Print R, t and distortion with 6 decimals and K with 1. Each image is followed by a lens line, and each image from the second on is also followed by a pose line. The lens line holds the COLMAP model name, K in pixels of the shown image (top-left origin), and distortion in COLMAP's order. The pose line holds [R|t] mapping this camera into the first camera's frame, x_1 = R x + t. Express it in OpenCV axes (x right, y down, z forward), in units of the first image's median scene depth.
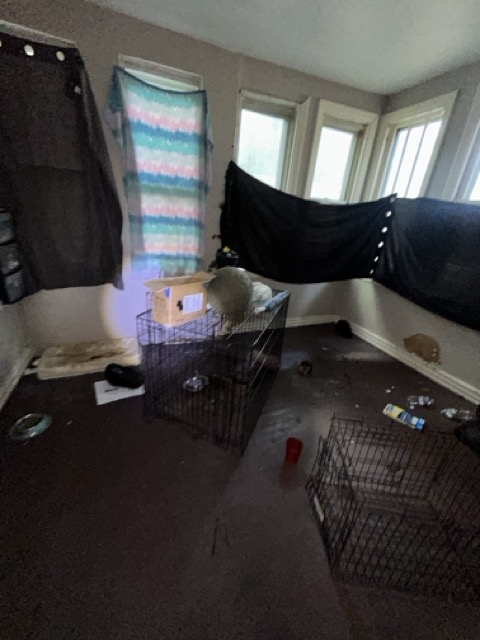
lens RADIAL K [[258.5, 0, 238.8], [0, 258.5, 317.9], [0, 0, 1]] dist [-0.021833, 0.011120]
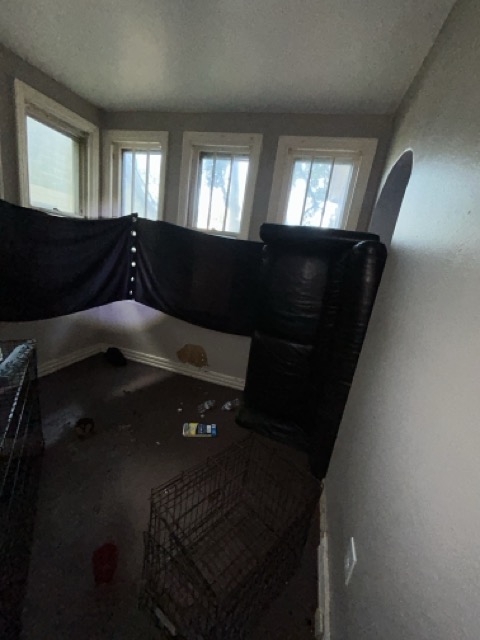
lens RADIAL K [[258.5, 0, 238.8], [0, 258.5, 317.9], [0, 0, 1]] dist [-0.021833, 0.011120]
pose [[0.615318, -0.186490, 0.765902, 0.014911], [0.217061, 0.974135, 0.062809, -0.065896], [-0.757805, 0.127600, 0.639883, 0.107218]]
